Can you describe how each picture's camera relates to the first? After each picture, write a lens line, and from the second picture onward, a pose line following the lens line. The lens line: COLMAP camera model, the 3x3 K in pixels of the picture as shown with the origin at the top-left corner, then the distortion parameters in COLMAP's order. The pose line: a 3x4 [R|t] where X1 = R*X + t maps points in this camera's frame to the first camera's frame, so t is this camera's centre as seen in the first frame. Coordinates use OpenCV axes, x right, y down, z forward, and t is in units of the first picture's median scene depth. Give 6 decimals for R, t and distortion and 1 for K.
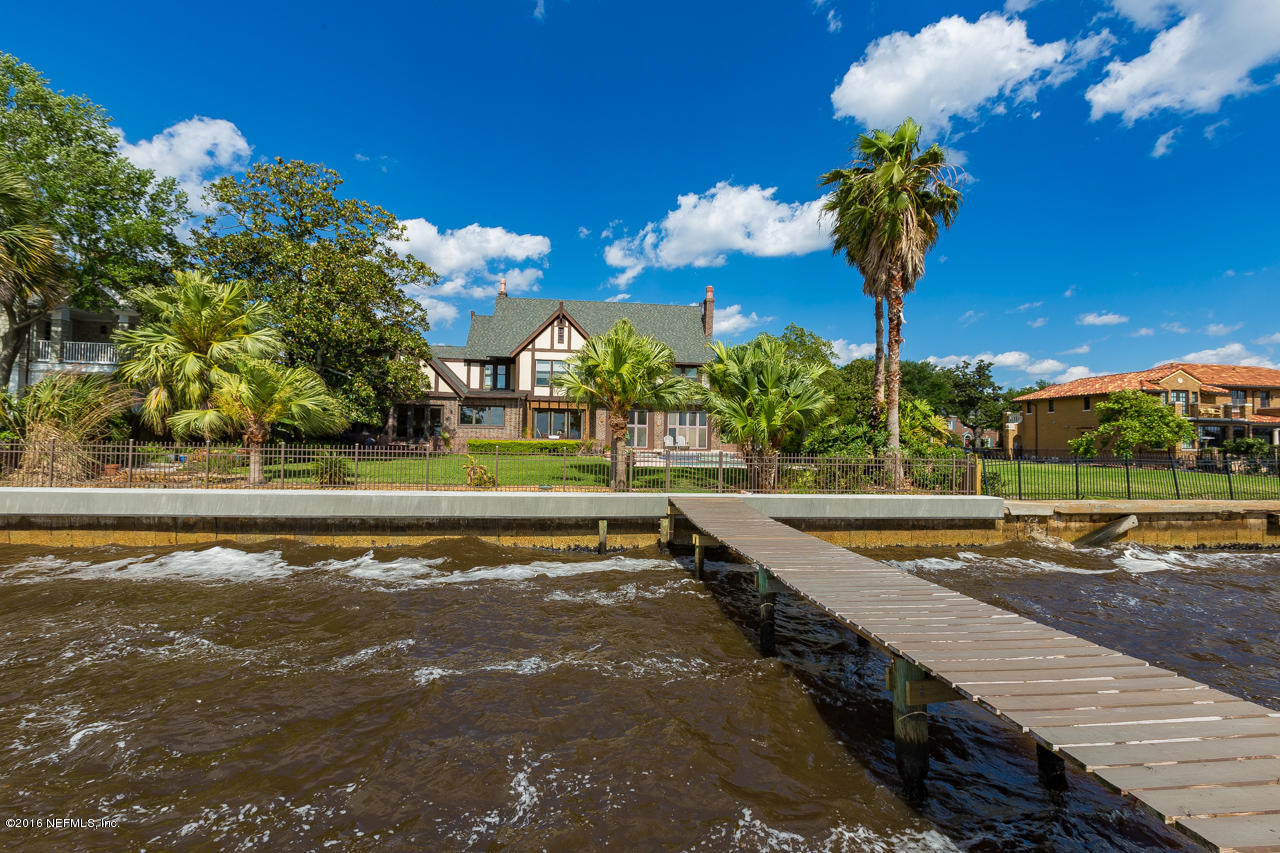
lens RADIAL K [[575.9, 0, 640.0], [0, 575.9, 426.5], [0, 0, 1]] dist [-0.000592, -0.000325]
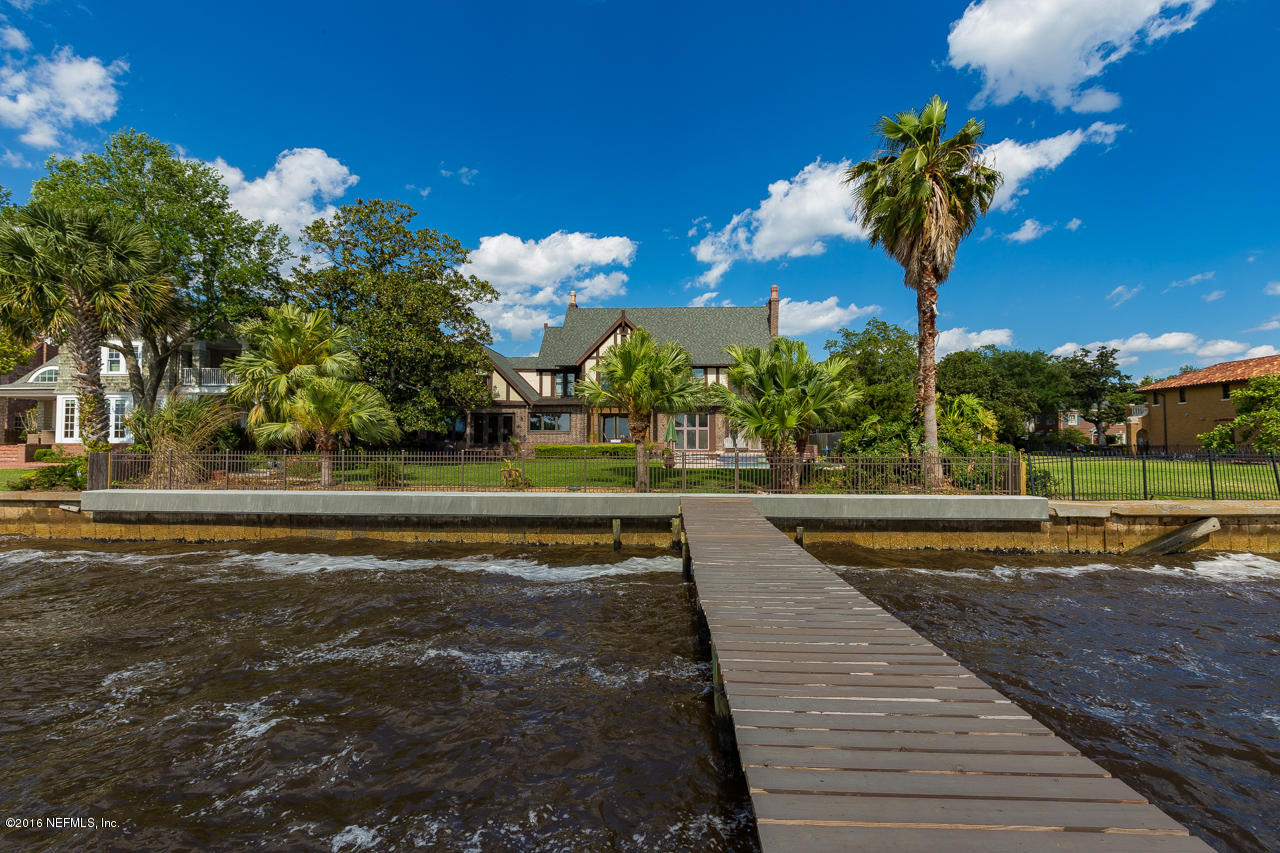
lens RADIAL K [[575.5, 0, 640.0], [0, 575.5, 426.5], [0, 0, 1]] dist [-0.000413, -0.000219]
pose [[0.984784, -0.022093, -0.172374, 0.126601], [0.021069, 0.999748, -0.007766, 0.001996], [0.172502, 0.004016, 0.985001, -0.022078]]
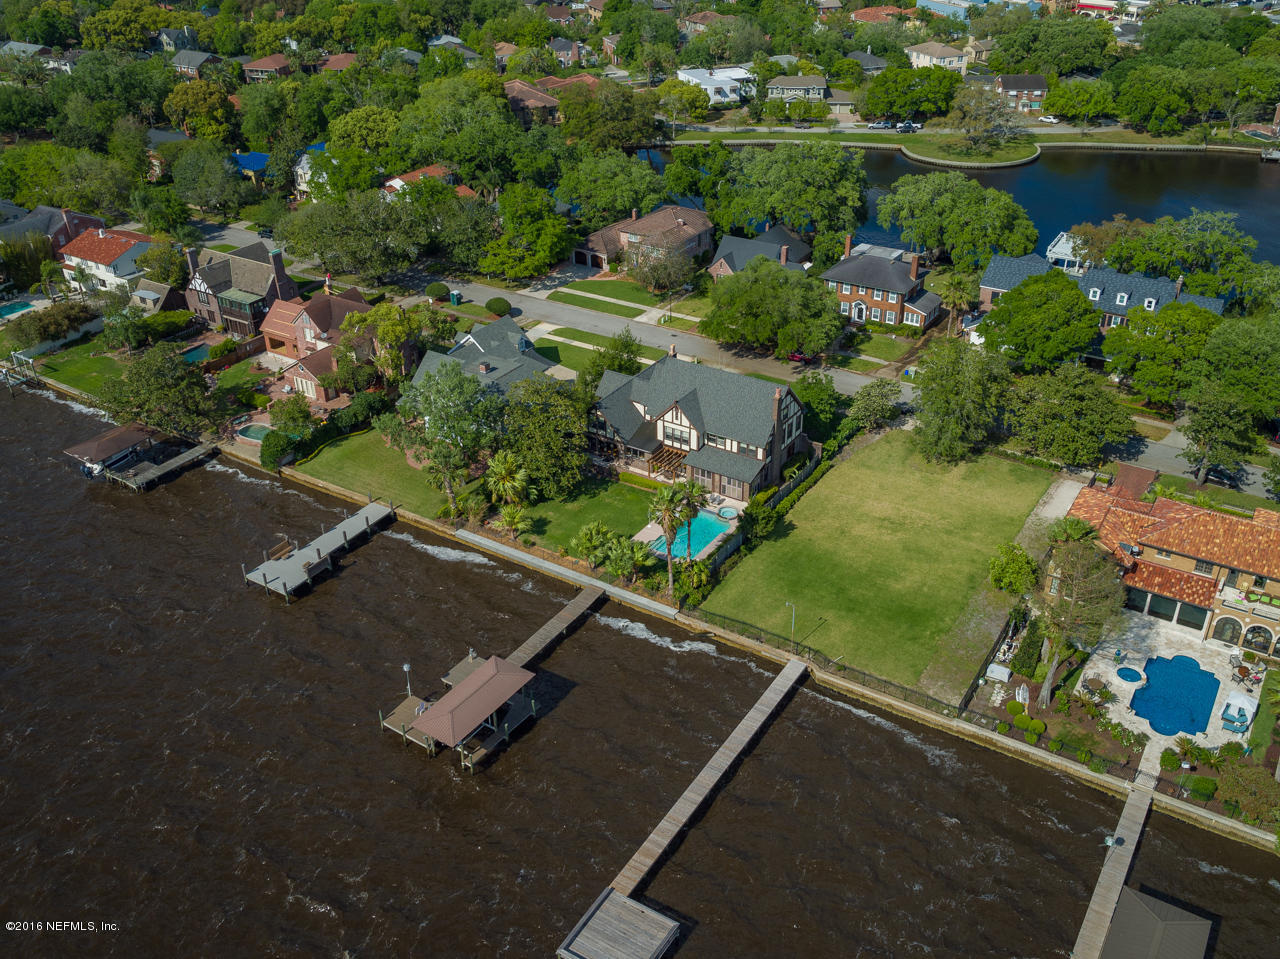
lens RADIAL K [[1125.0, 0, 645.0], [0, 1125.0, 478.6], [0, 0, 1]] dist [0.001322, -0.002274]
pose [[0.766284, 0.300099, -0.568111, 3.377307], [0.043075, 0.858231, 0.511453, -3.308075], [0.641057, -0.416389, 0.644722, -2.518584]]
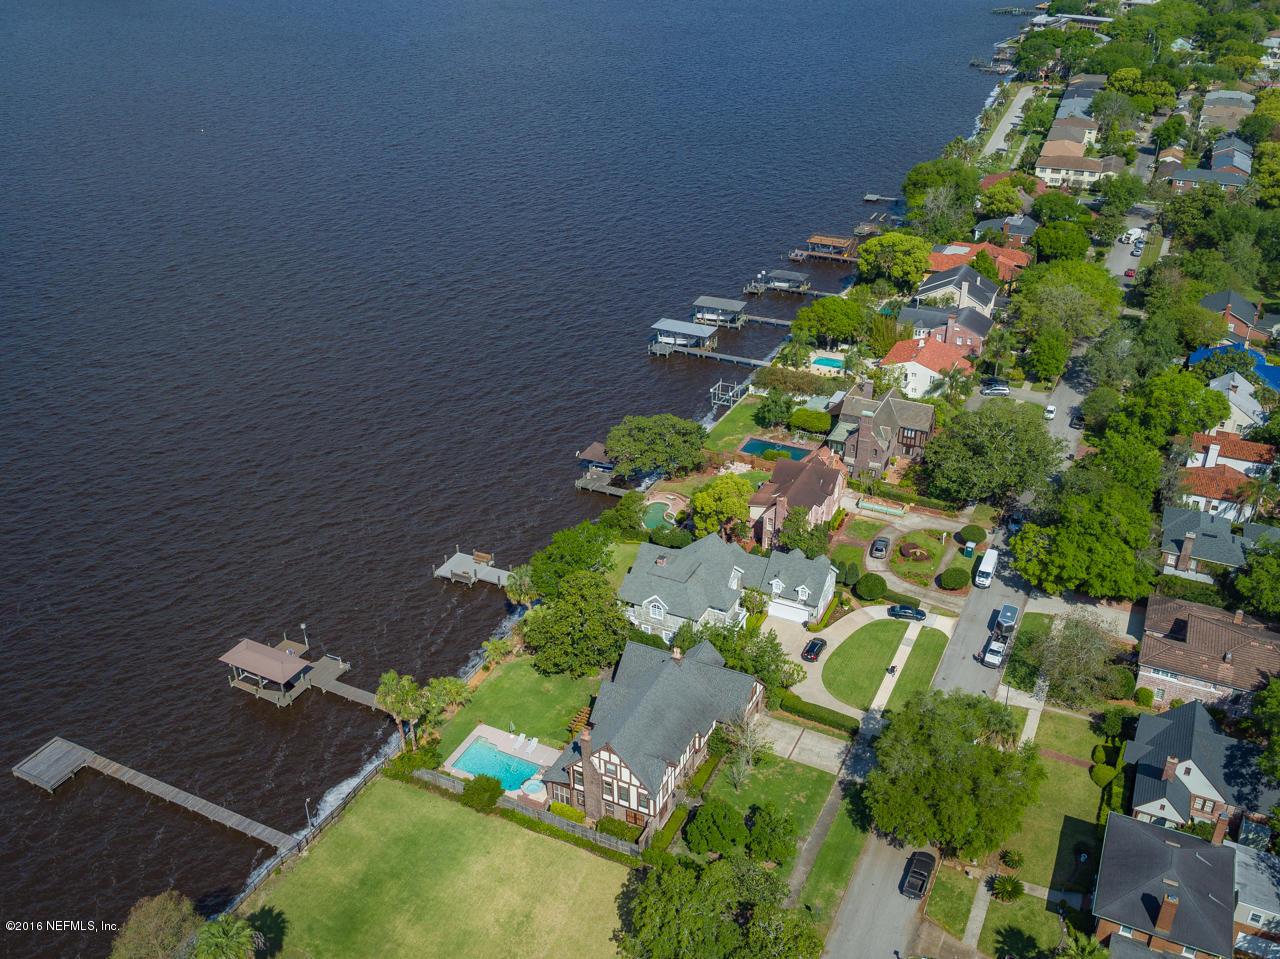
lens RADIAL K [[1125.0, 0, 645.0], [0, 1125.0, 478.6], [0, 0, 1]] dist [0.001322, -0.002274]
pose [[-0.552699, 0.390746, -0.736099, 3.808056], [0.020918, 0.889495, 0.456467, -4.266899], [0.833119, 0.236891, -0.499796, 4.975516]]
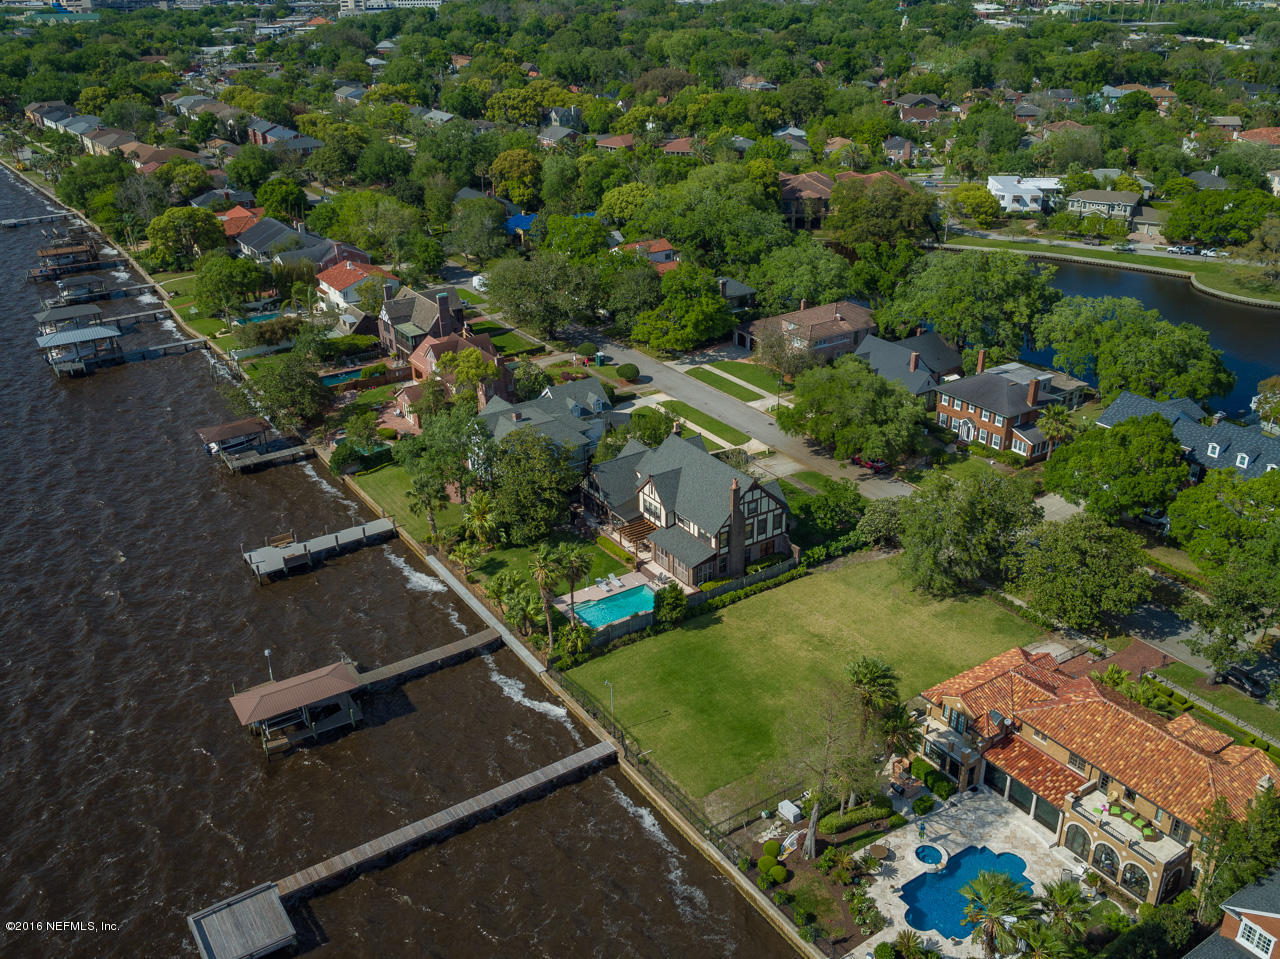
lens RADIAL K [[1125.0, 0, 645.0], [0, 1125.0, 478.6], [0, 0, 1]] dist [0.001322, -0.002274]
pose [[0.440893, 0.365712, -0.819676, 5.022831], [0.044237, 0.903263, 0.426800, -3.140167], [0.896469, -0.224433, 0.382065, -0.588449]]
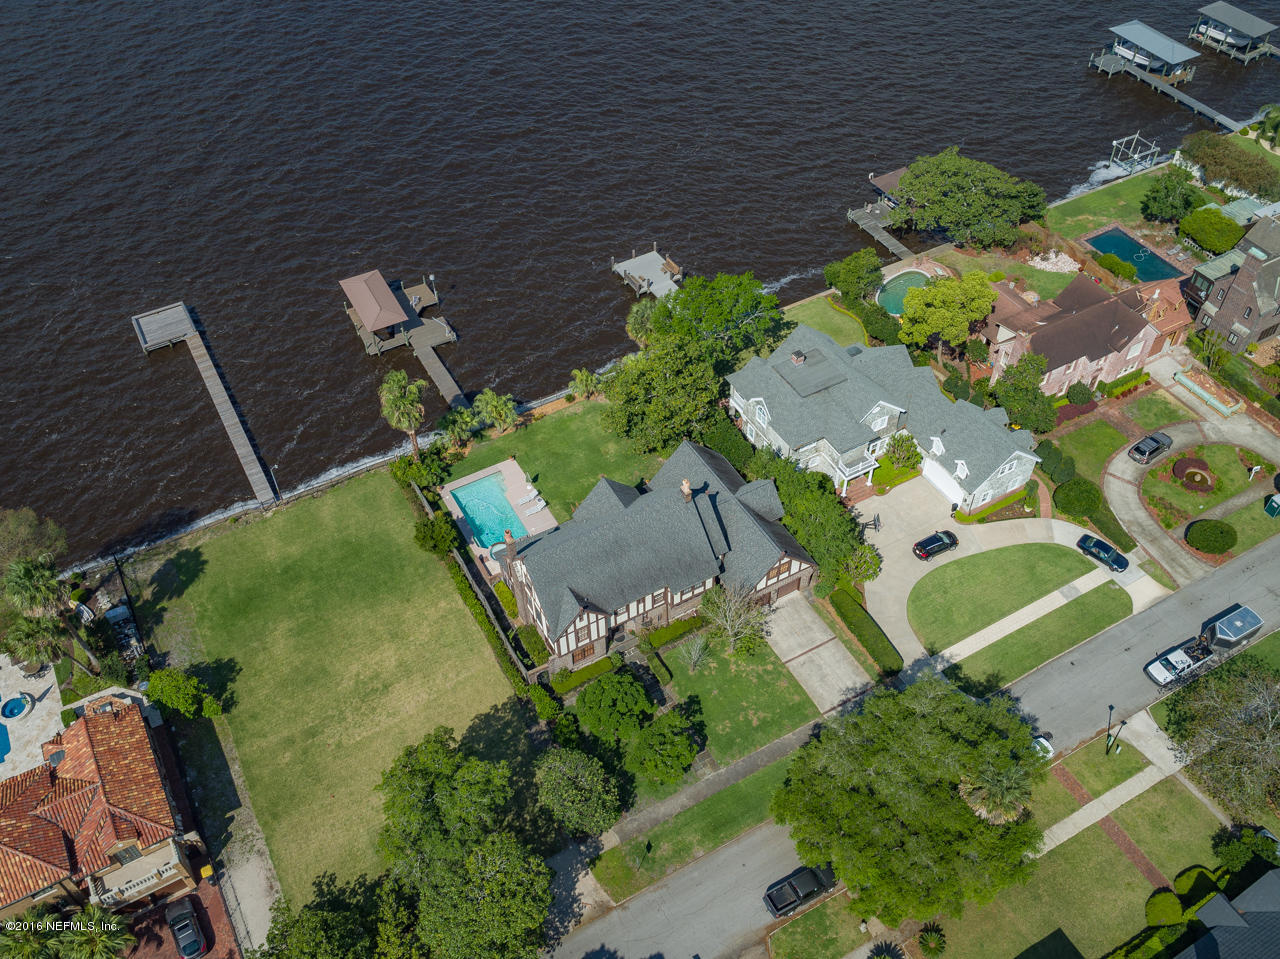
lens RADIAL K [[1125.0, 0, 645.0], [0, 1125.0, 478.6], [0, 0, 1]] dist [0.001322, -0.002274]
pose [[-0.926357, 0.271380, -0.261183, 0.902261], [0.004540, 0.701435, 0.712719, -4.033550], [0.376620, 0.659047, -0.651011, 5.304427]]
